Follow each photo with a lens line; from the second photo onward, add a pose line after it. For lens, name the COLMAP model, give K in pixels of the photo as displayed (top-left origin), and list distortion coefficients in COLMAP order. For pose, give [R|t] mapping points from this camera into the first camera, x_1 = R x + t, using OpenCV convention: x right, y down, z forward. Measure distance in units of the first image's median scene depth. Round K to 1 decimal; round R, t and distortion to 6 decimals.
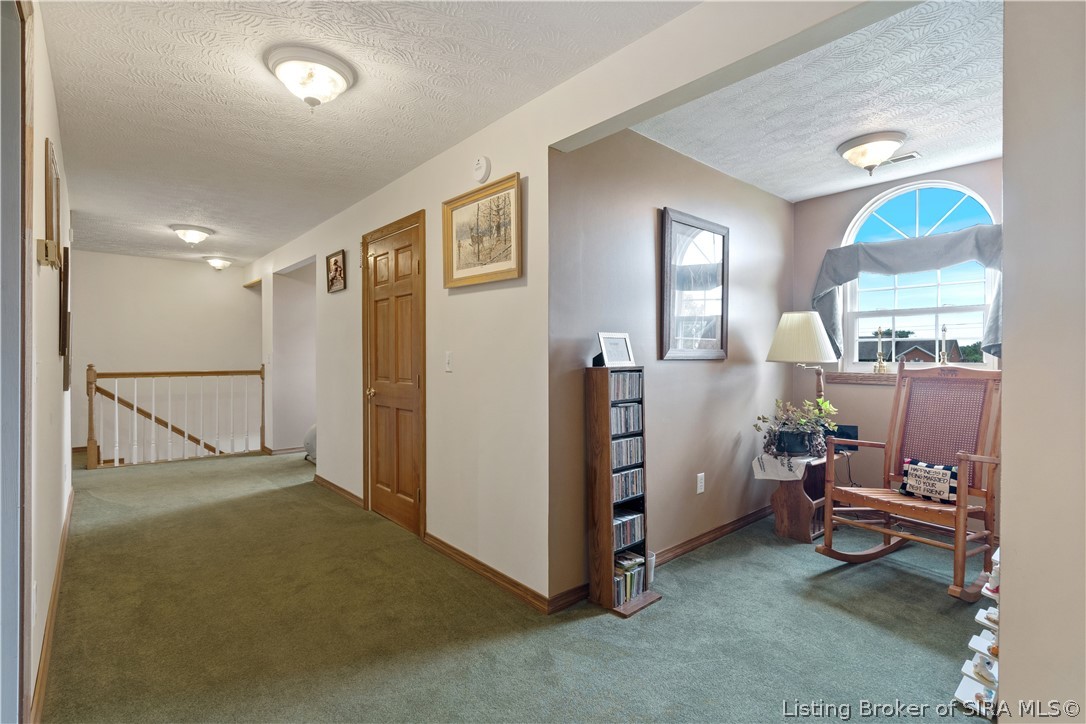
lens RADIAL K [[509.1, 0, 544.0], [0, 509.1, 358.7], [0, 0, 1]] dist [-0.000616, 0.000150]
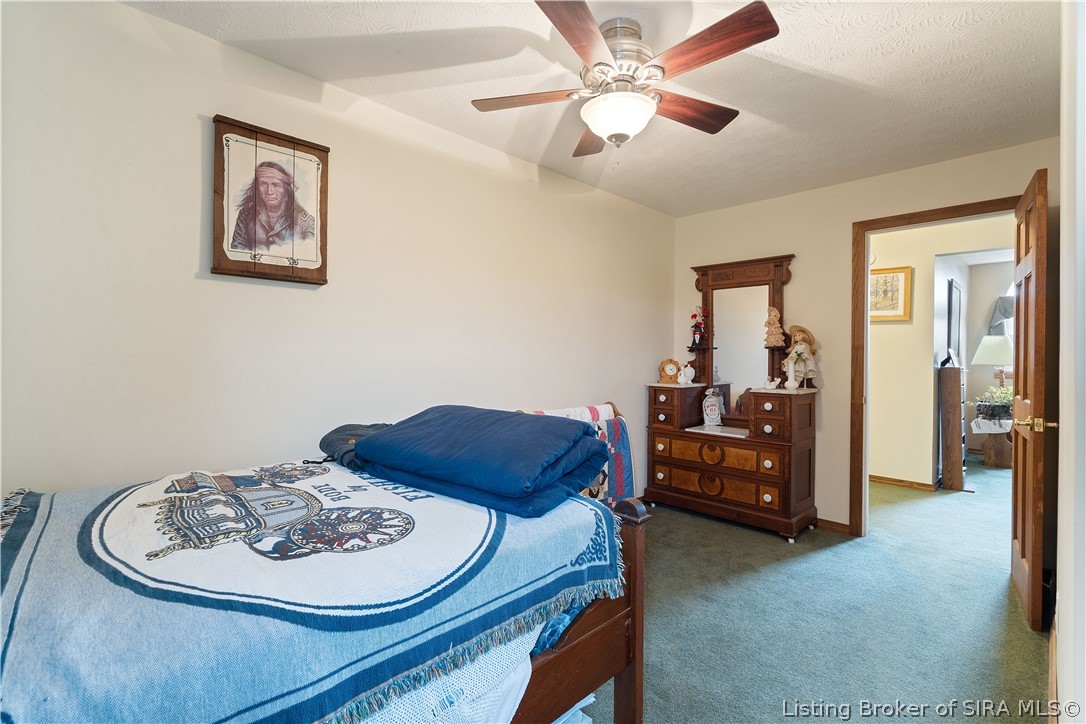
lens RADIAL K [[509.1, 0, 542.0], [0, 509.1, 355.7], [0, 0, 1]] dist [-0.000616, 0.000150]
pose [[0.997753, 0.012111, 0.065891, -1.466795], [-0.011864, 0.999921, -0.004138, -0.000581], [-0.065936, 0.003347, 0.997818, -0.780229]]
